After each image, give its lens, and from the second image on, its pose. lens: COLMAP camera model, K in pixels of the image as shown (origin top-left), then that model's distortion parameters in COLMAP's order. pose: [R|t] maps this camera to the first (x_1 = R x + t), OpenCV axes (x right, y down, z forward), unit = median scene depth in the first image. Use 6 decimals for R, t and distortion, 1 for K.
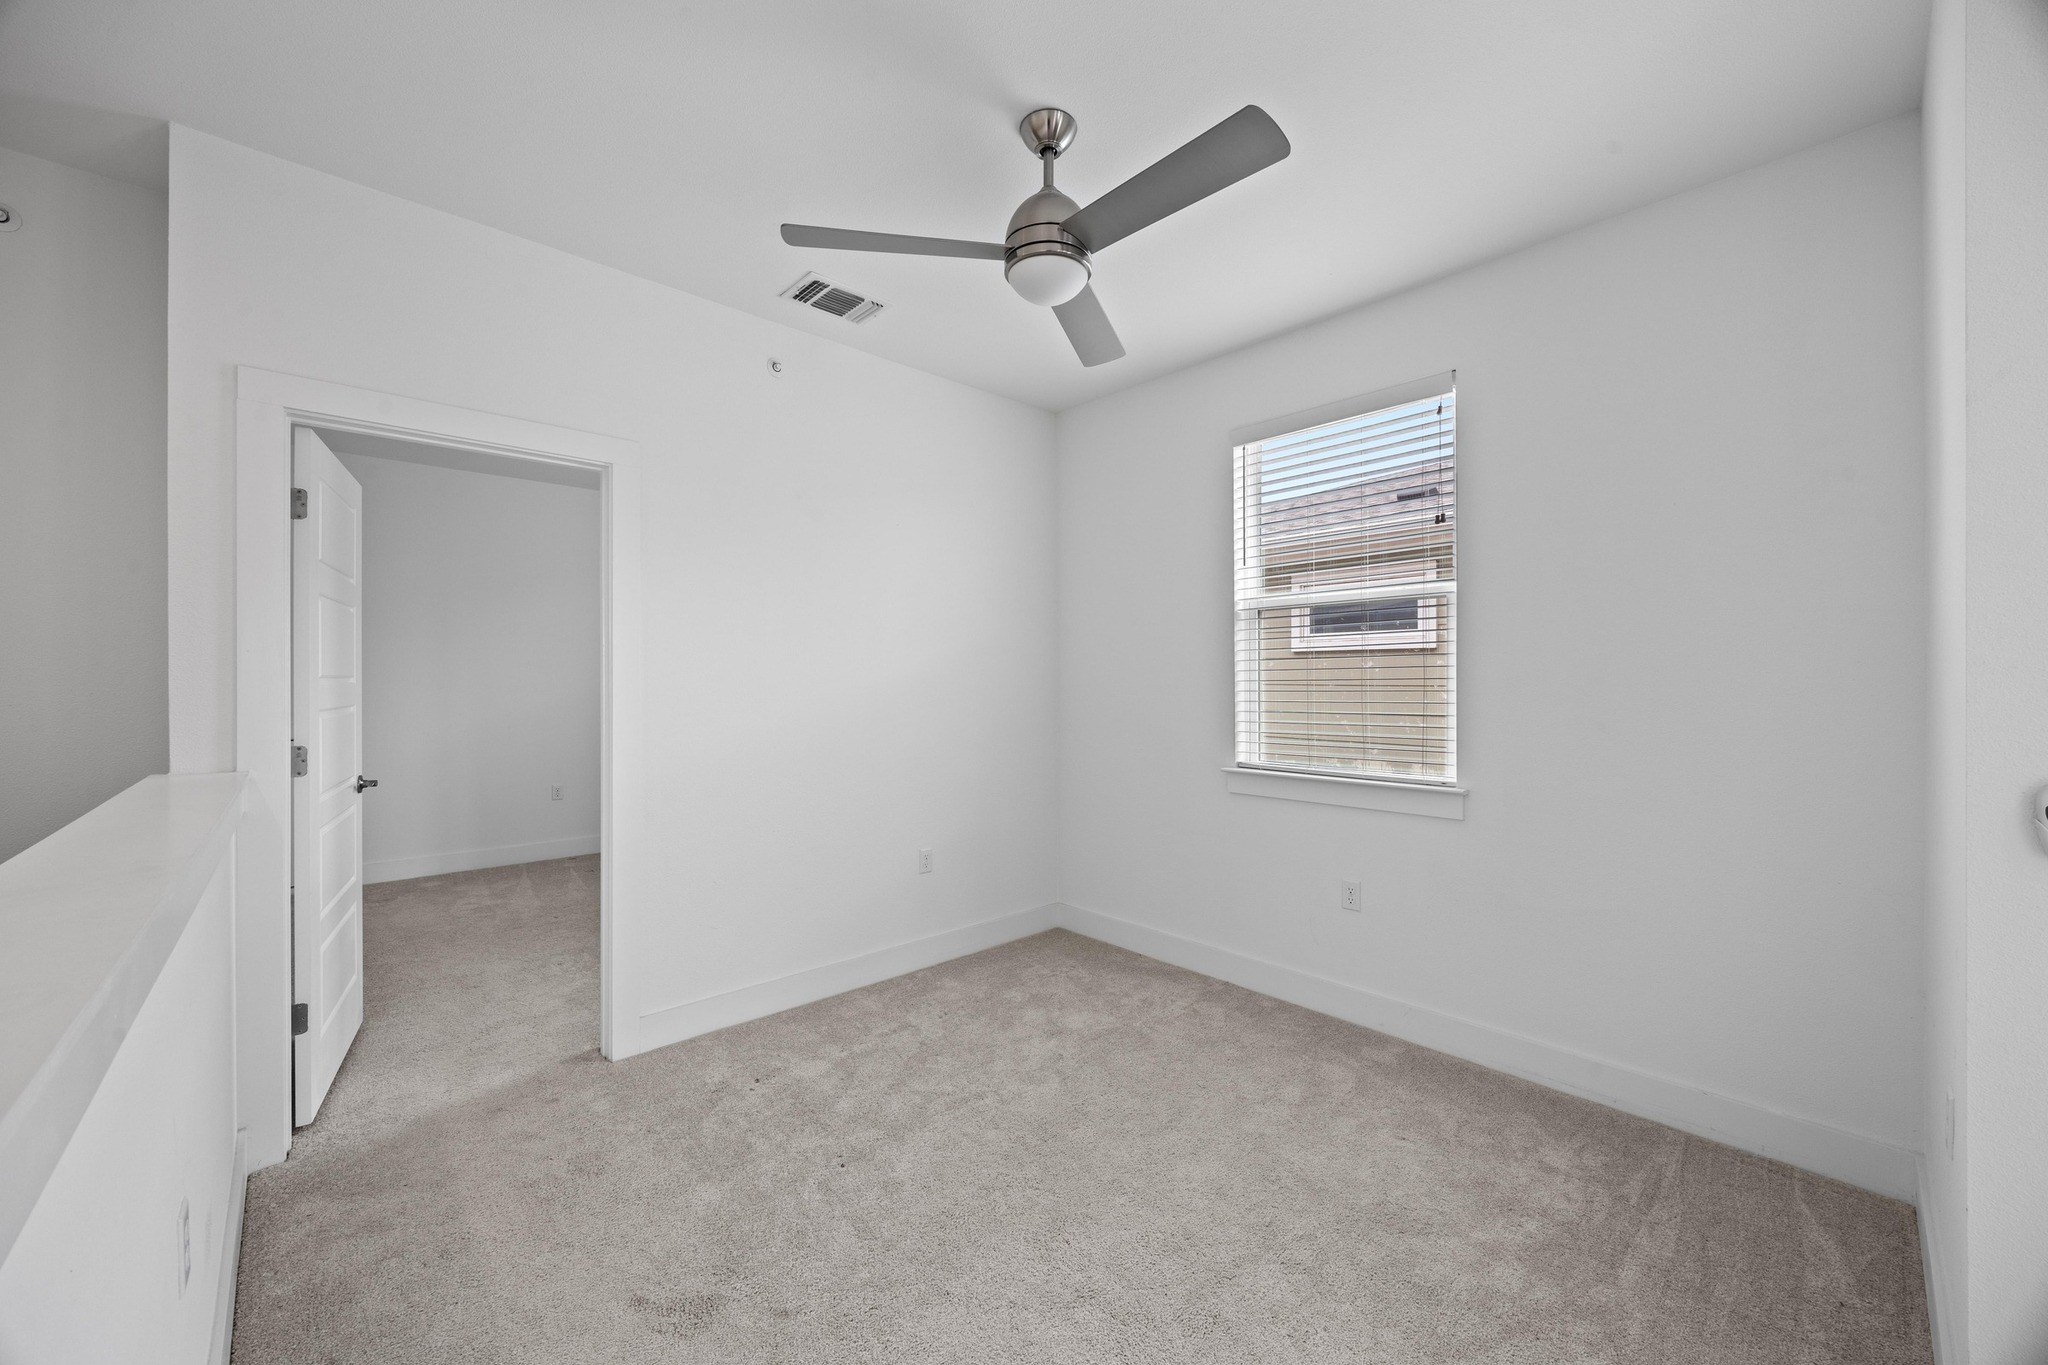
lens RADIAL K [[776.9, 0, 1023.8], [0, 776.9, 680.8], [0, 0, 1]] dist [-0.001385, -0.000290]
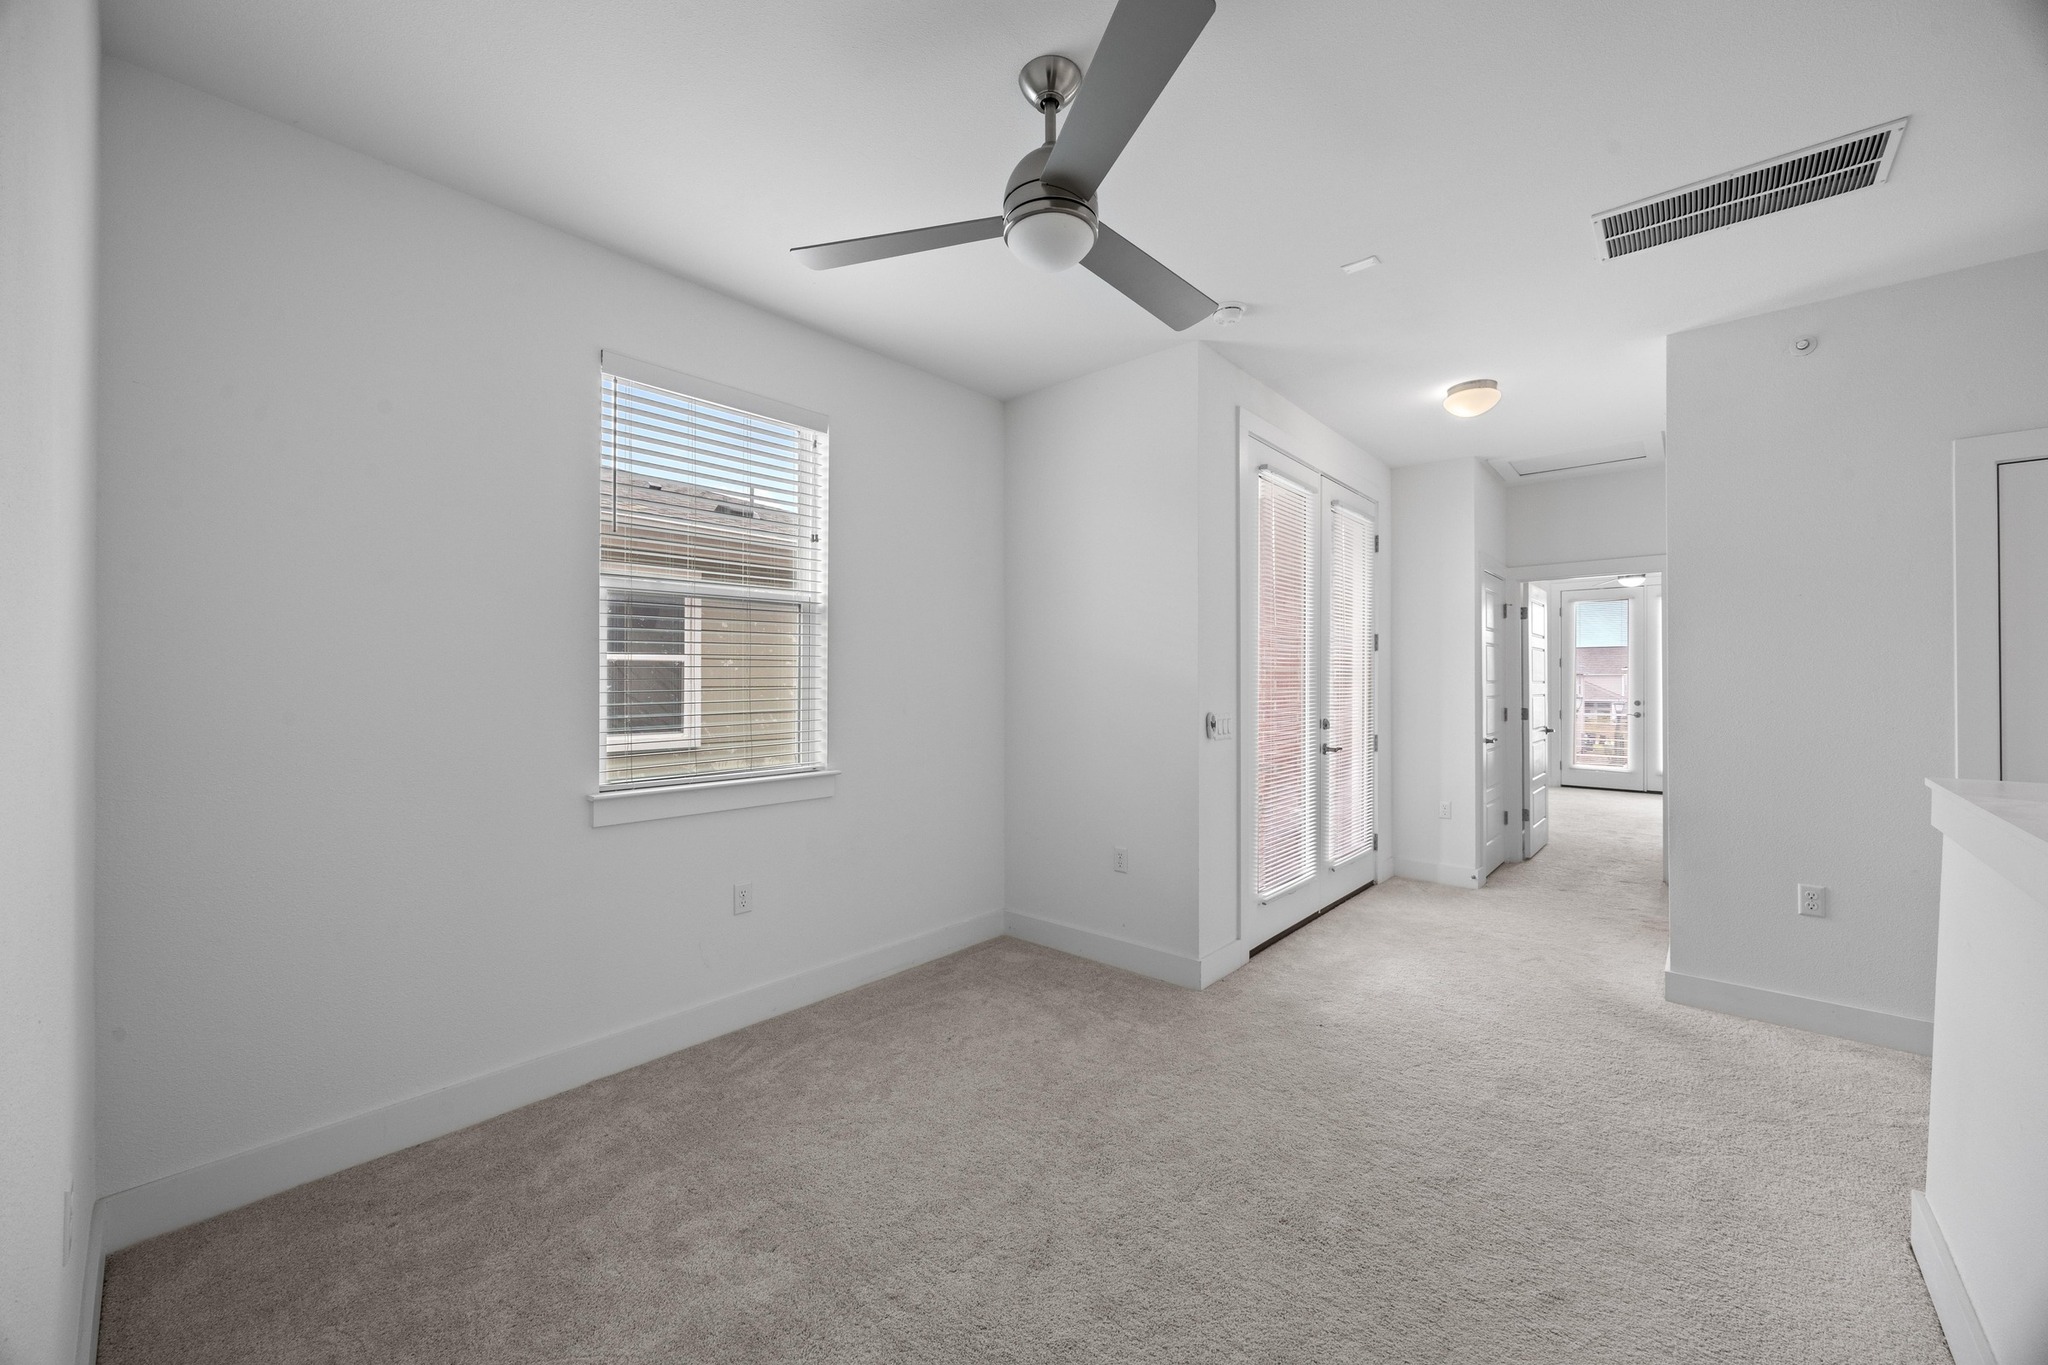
lens RADIAL K [[776.9, 0, 1022.9], [0, 776.9, 682.3], [0, 0, 1]] dist [-0.001385, -0.000290]
pose [[-0.104188, -0.000336, 0.994558, -0.575862], [-0.002767, 0.999996, 0.000048, 0.002545], [-0.994554, -0.002747, -0.104189, 0.733322]]
